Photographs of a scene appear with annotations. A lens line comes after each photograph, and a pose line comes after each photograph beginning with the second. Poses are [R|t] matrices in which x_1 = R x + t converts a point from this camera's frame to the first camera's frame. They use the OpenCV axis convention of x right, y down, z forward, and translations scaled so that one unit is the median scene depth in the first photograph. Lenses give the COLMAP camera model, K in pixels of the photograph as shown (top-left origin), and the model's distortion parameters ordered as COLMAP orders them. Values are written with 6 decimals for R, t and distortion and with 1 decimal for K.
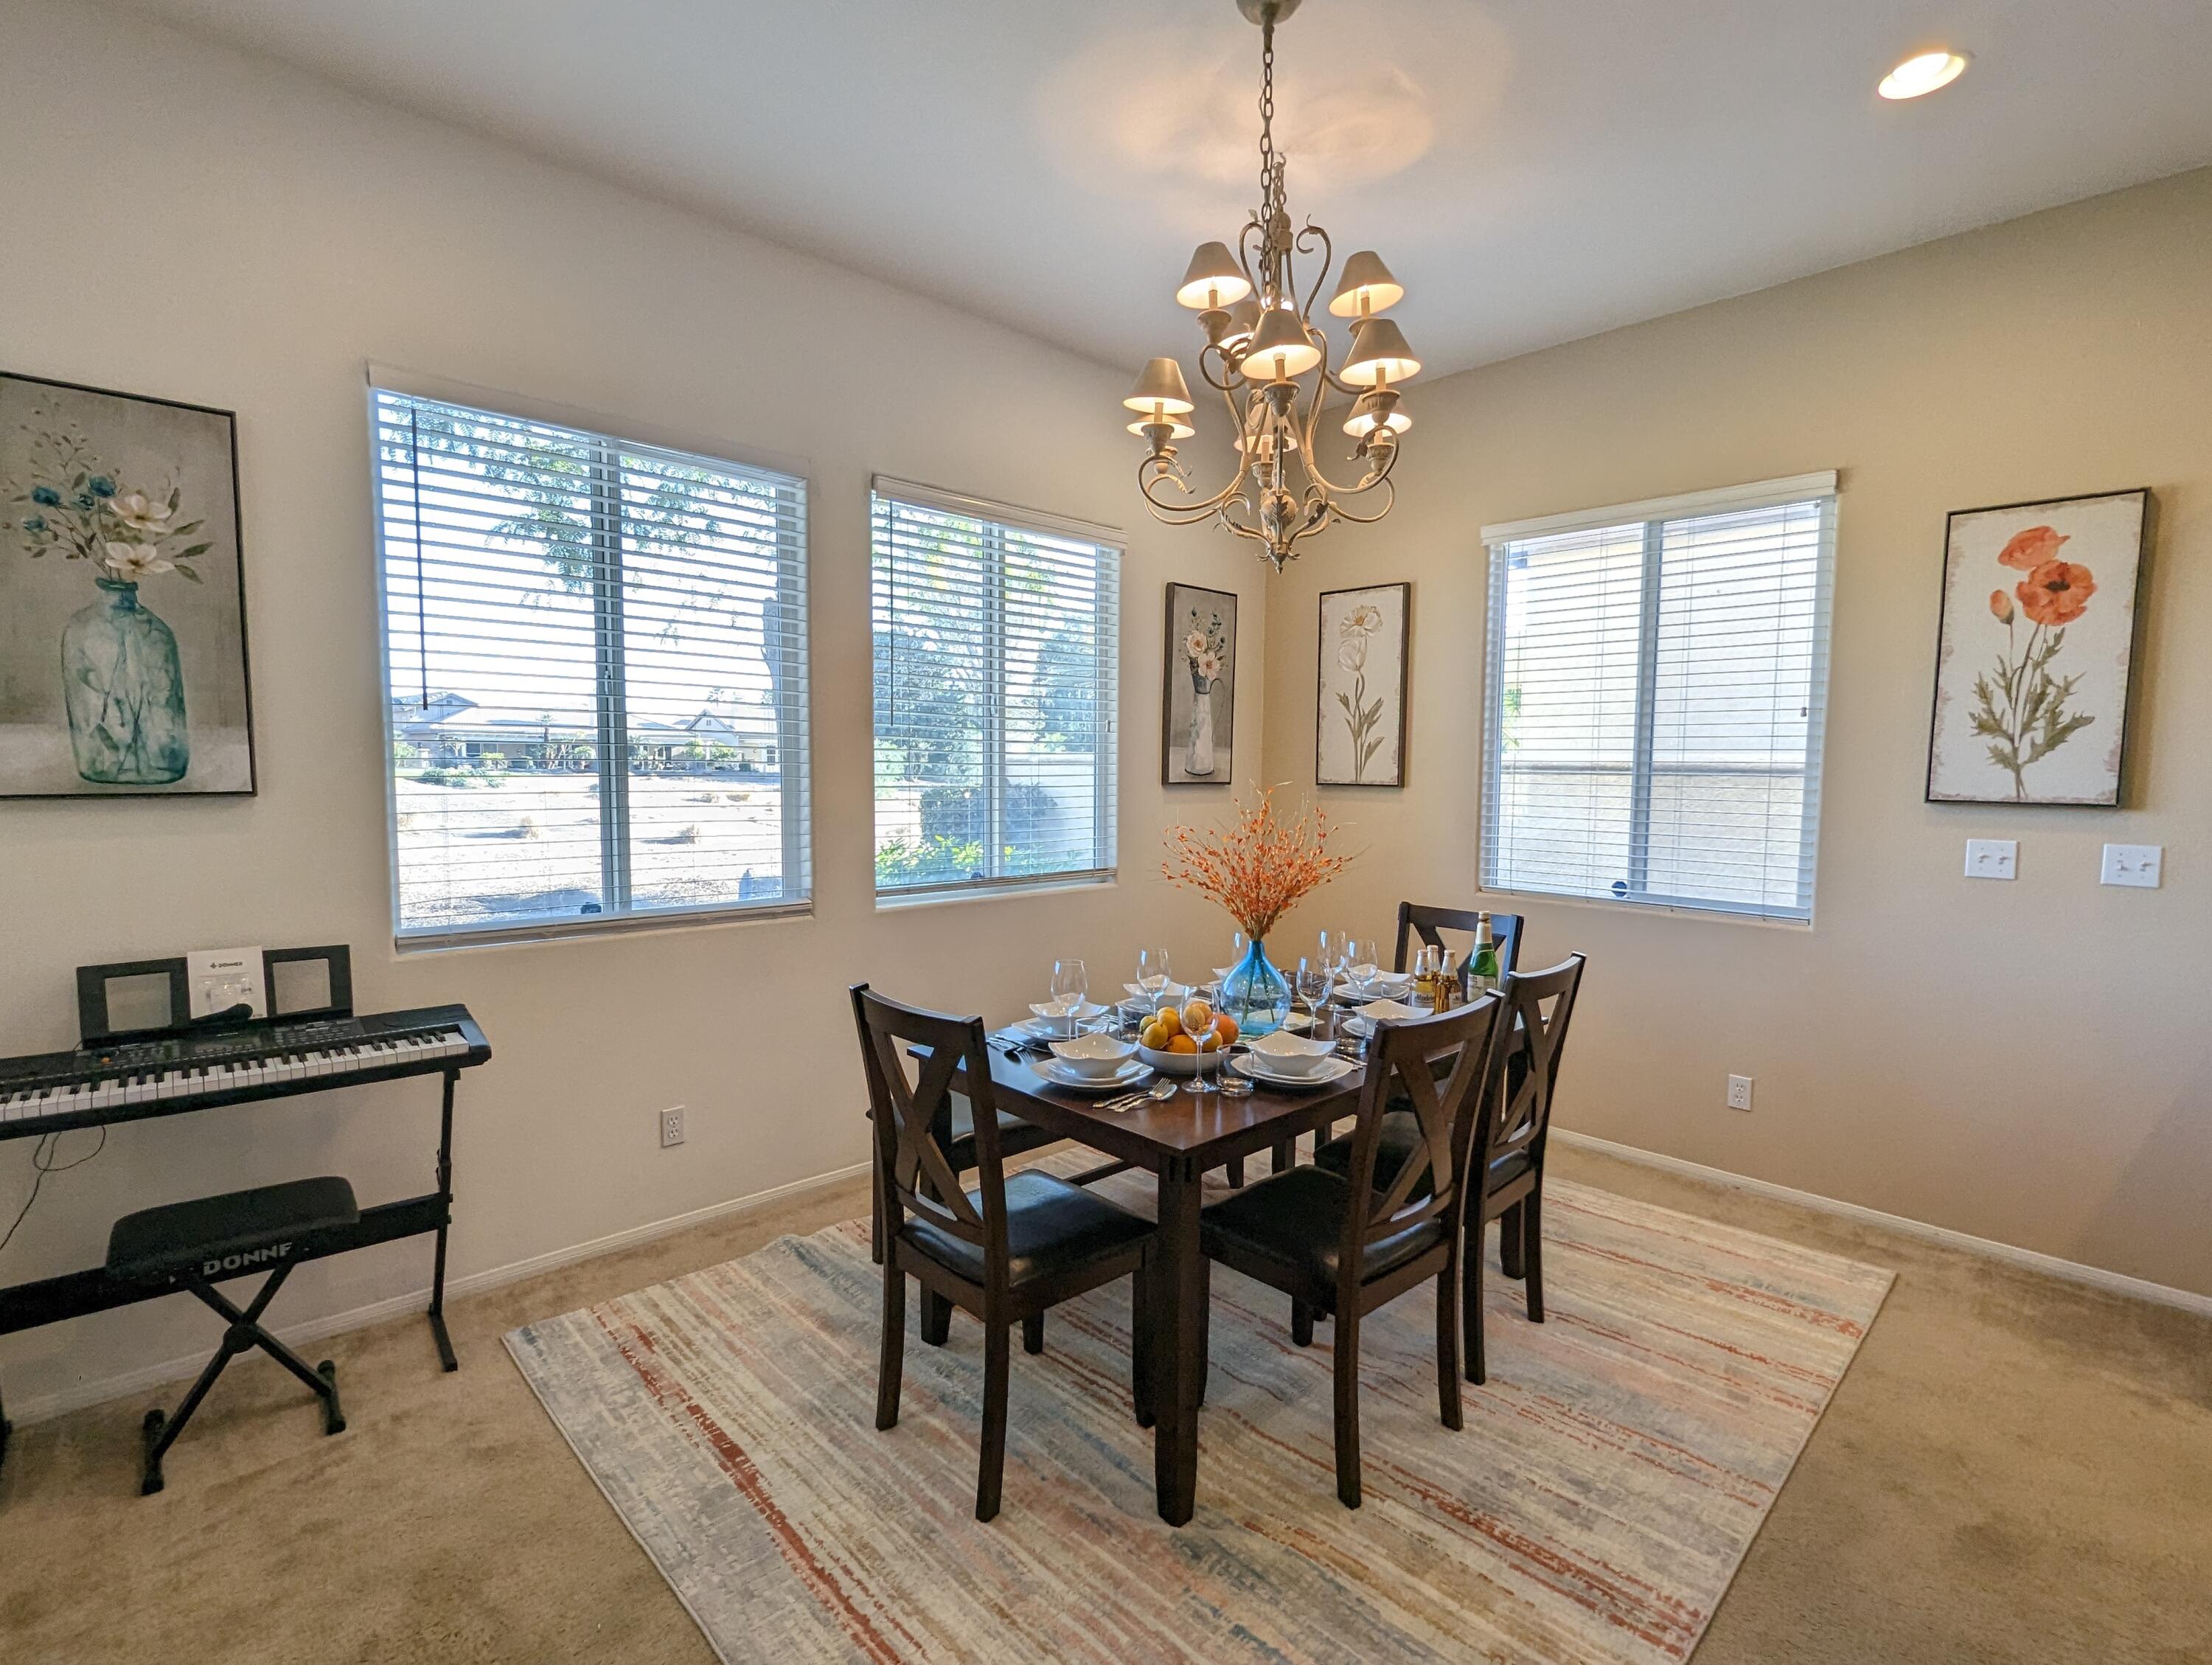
lens RADIAL K [[1053.7, 0, 1111.0], [0, 1053.7, 850.5], [0, 0, 1]] dist [-0.002092, -0.000648]
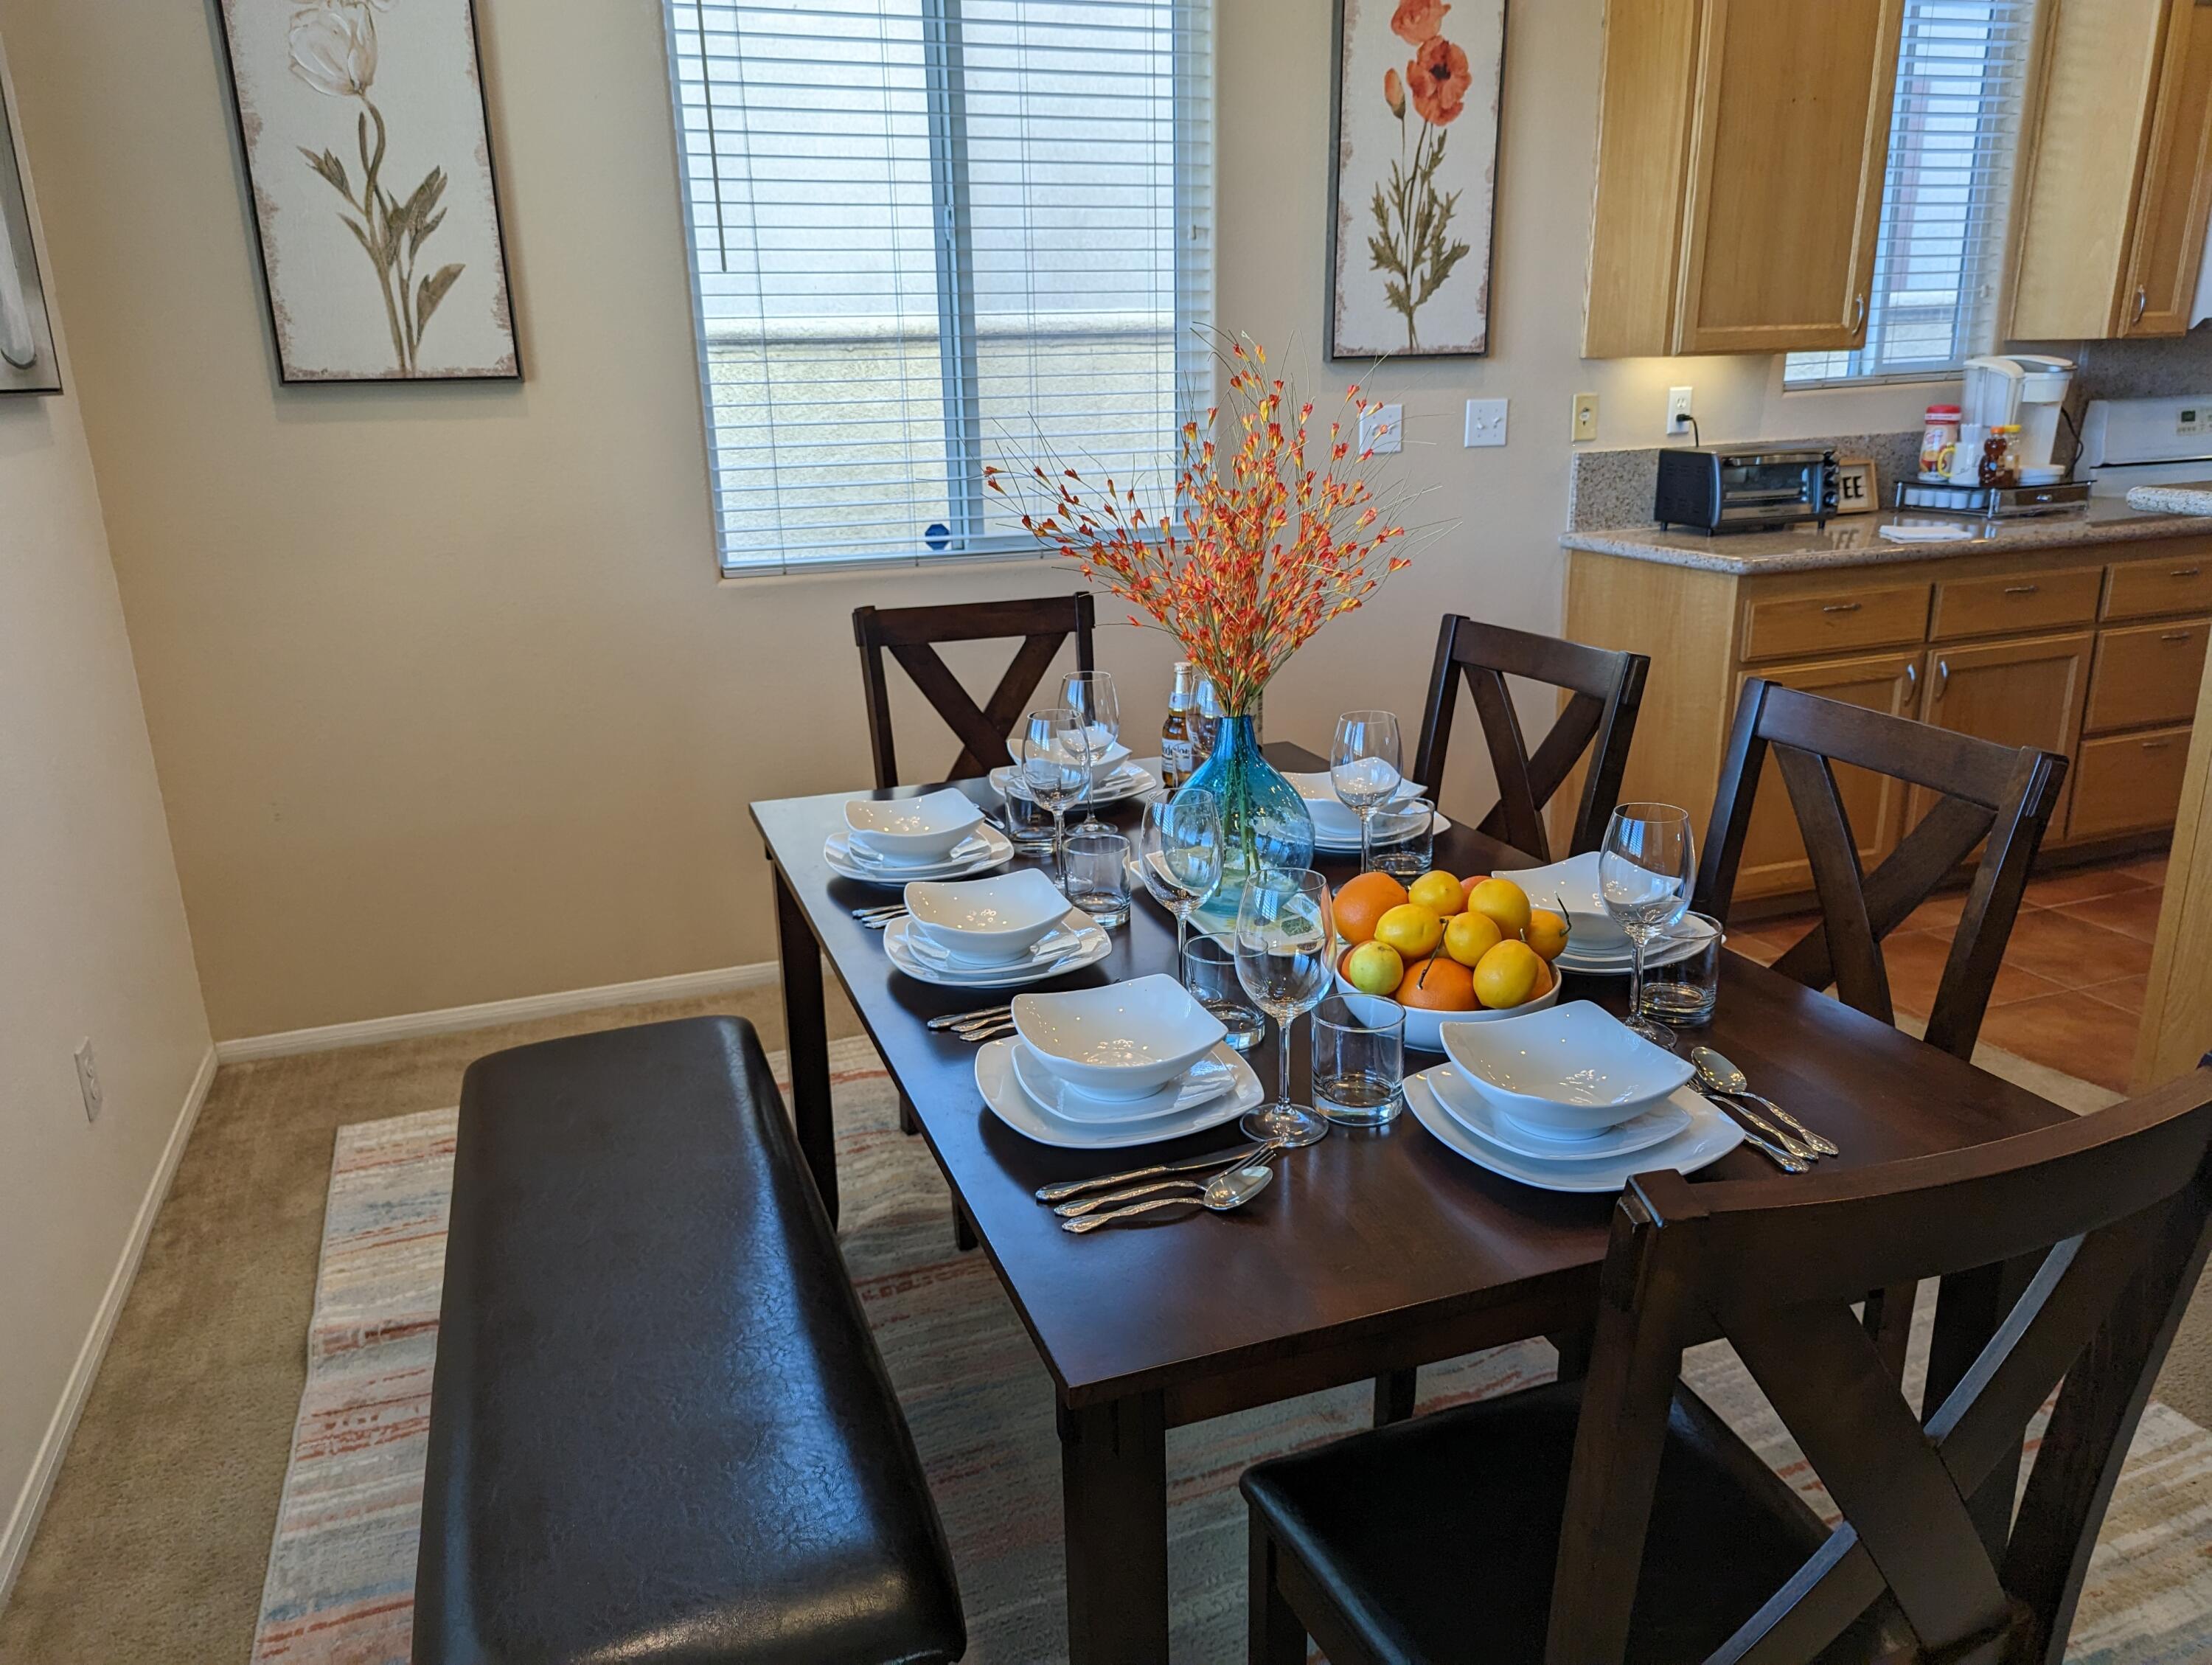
lens RADIAL K [[1535.3, 0, 1052.7], [0, 1535.3, 829.9], [0, 0, 1]] dist [0.034137, -0.023058]
pose [[0.407839, -0.283928, 0.867786, -0.399115], [0.105224, 0.958705, 0.264222, -0.037008], [-0.906970, -0.016448, 0.420873, 0.723787]]
